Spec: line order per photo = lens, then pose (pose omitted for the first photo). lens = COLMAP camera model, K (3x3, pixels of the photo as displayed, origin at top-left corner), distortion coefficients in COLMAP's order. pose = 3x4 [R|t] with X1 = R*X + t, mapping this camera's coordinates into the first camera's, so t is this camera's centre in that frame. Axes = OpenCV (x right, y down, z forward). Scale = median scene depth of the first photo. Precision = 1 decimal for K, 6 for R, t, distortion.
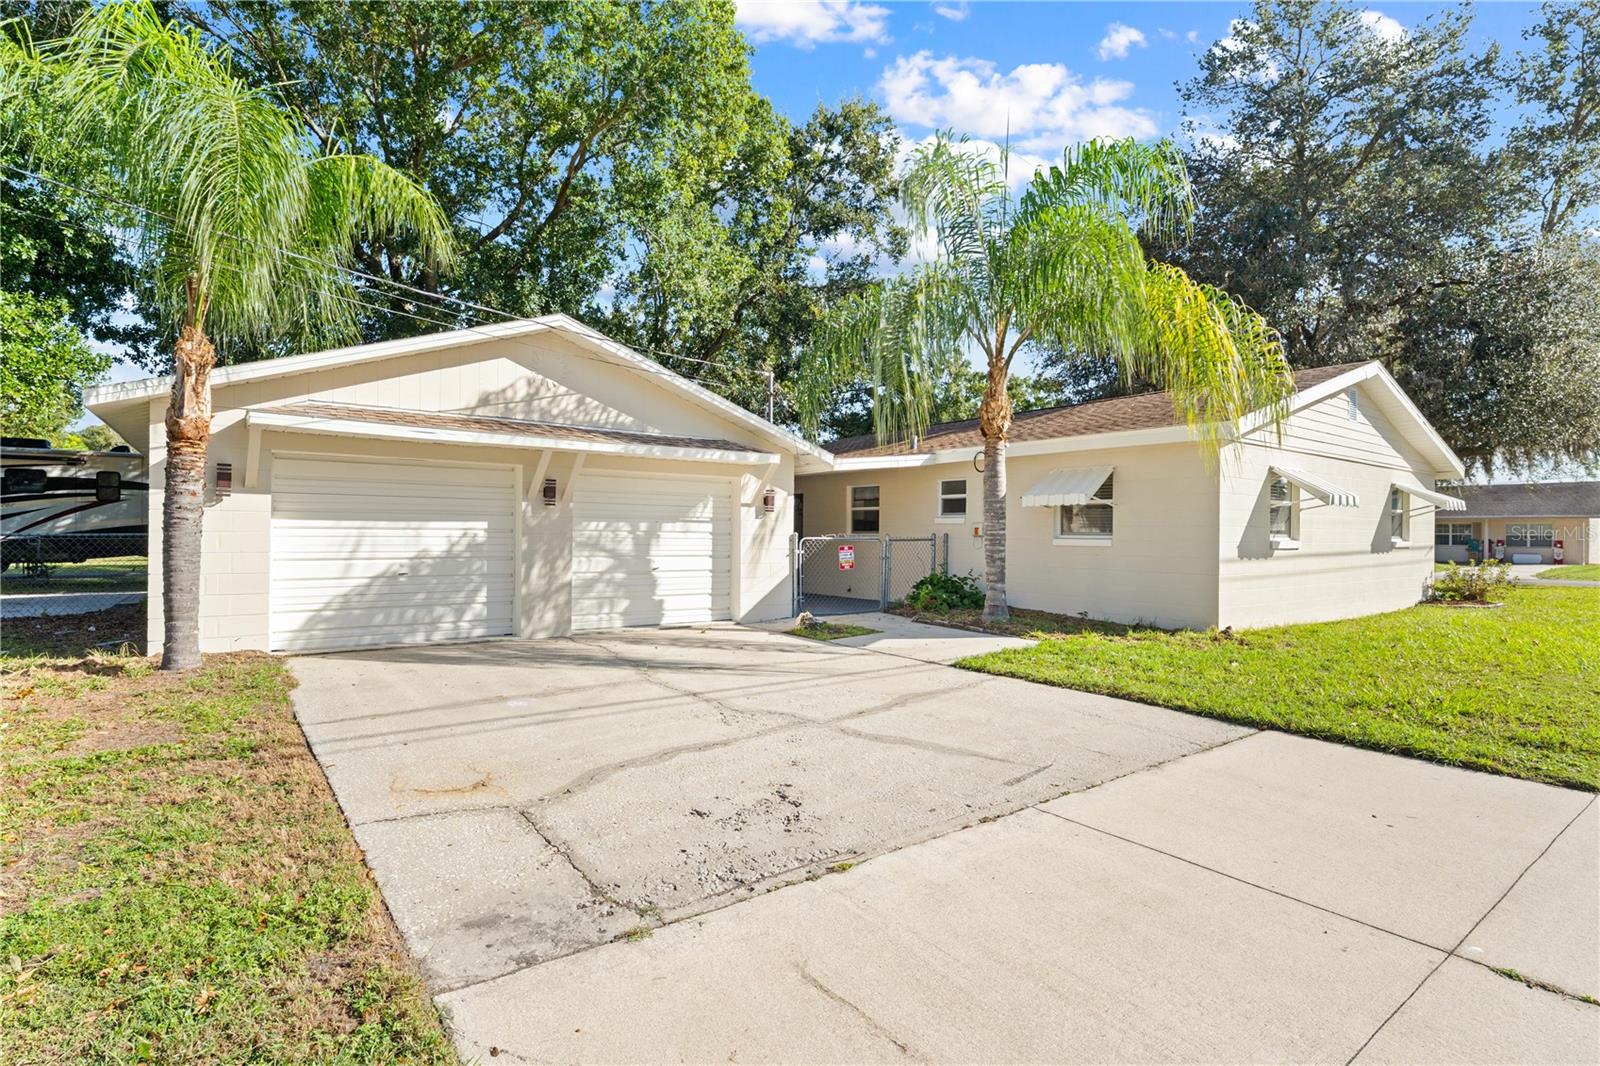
lens RADIAL K [[788.9, 0, 798.7], [0, 788.9, 532.6], [0, 0, 1]] dist [0.002672, 0.000084]
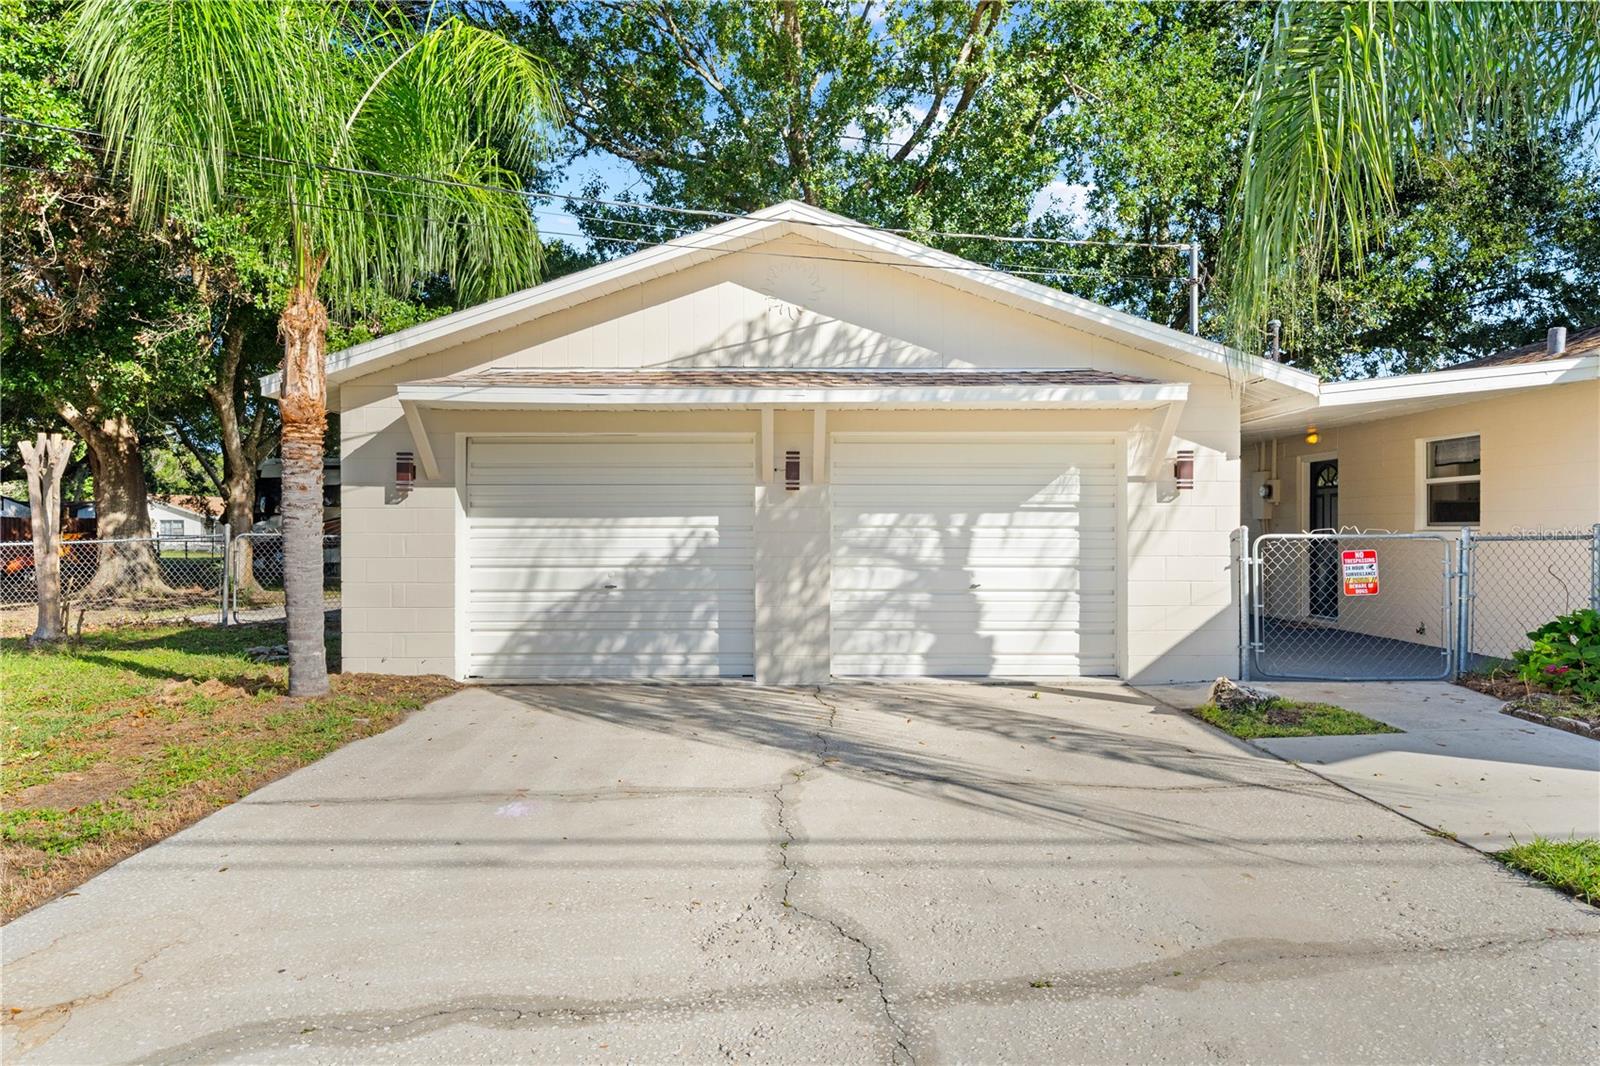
lens RADIAL K [[936.6, 0, 805.7], [0, 936.6, 532.9], [0, 0, 1]] dist [-0.000430, 0.001006]
pose [[0.804346, -0.009419, -0.594087, 0.157501], [0.010059, 0.999947, -0.002236, 0.003640], [0.594076, -0.004177, 0.804398, 0.338682]]
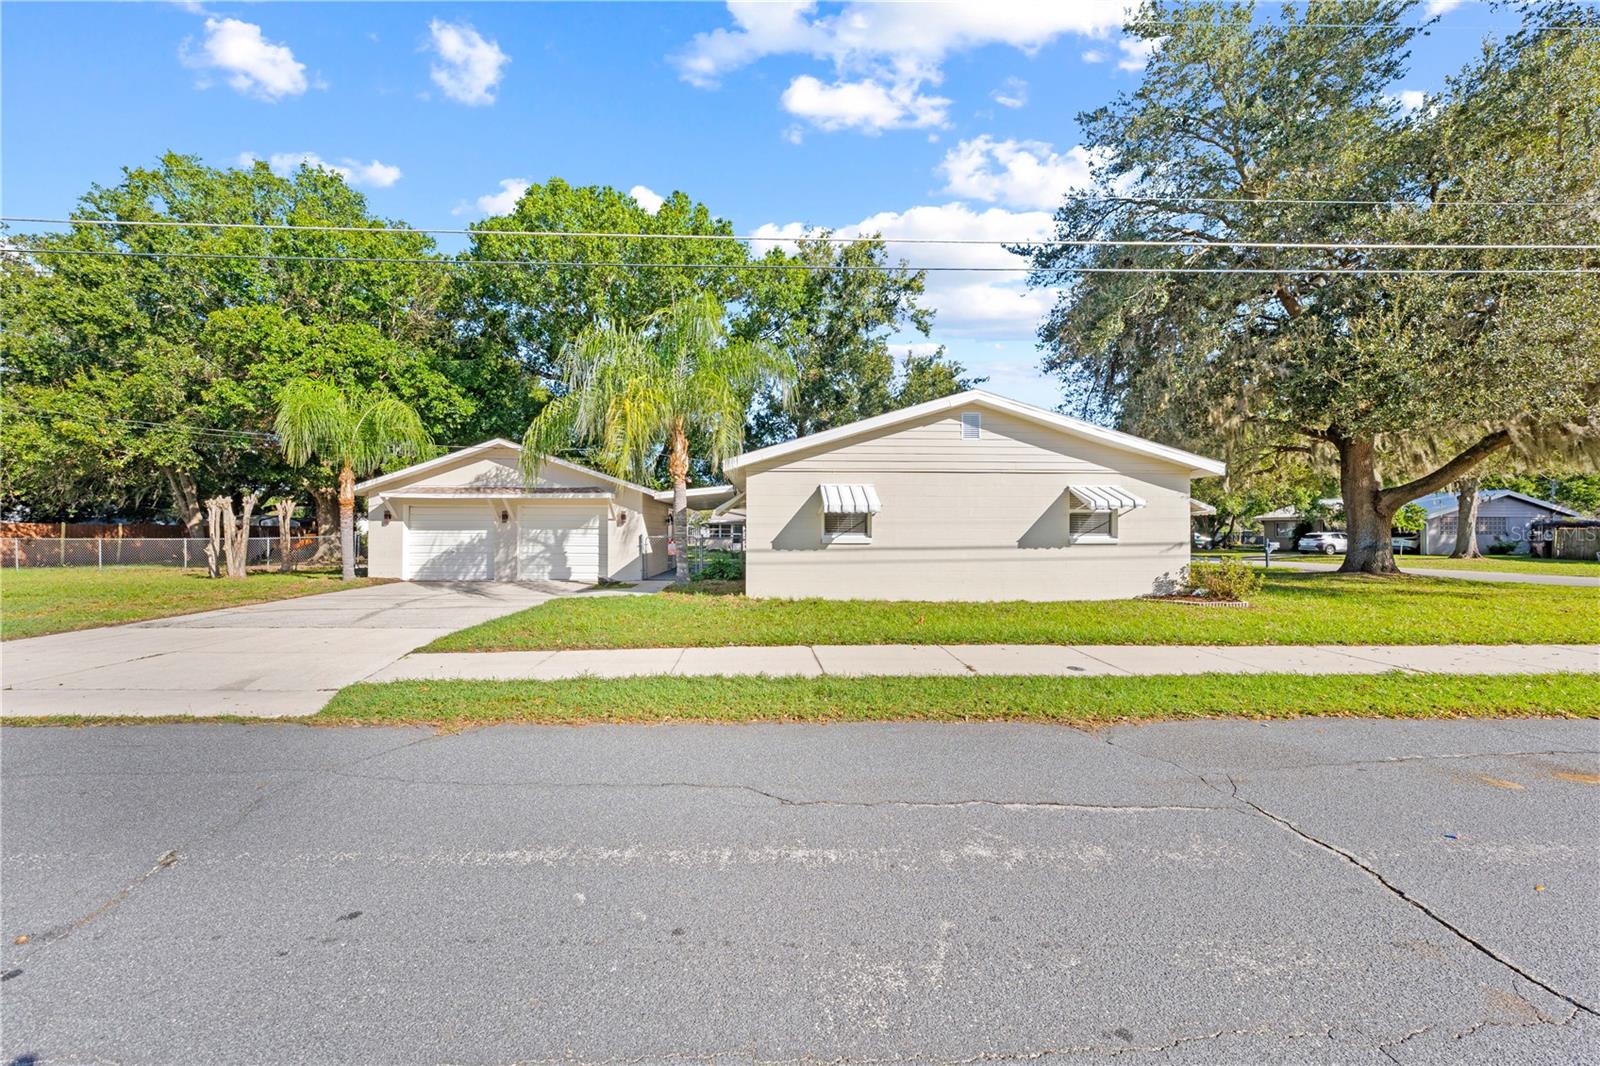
lens RADIAL K [[566.3, 0, 794.9], [0, 566.3, 526.8], [0, 0, 1]] dist [-0.002126, -0.000020]
pose [[0.813459, -0.012454, -0.581489, 1.225642], [0.006326, 0.999901, -0.012566, 0.002897], [0.581588, 0.006544, 0.813457, 0.154412]]
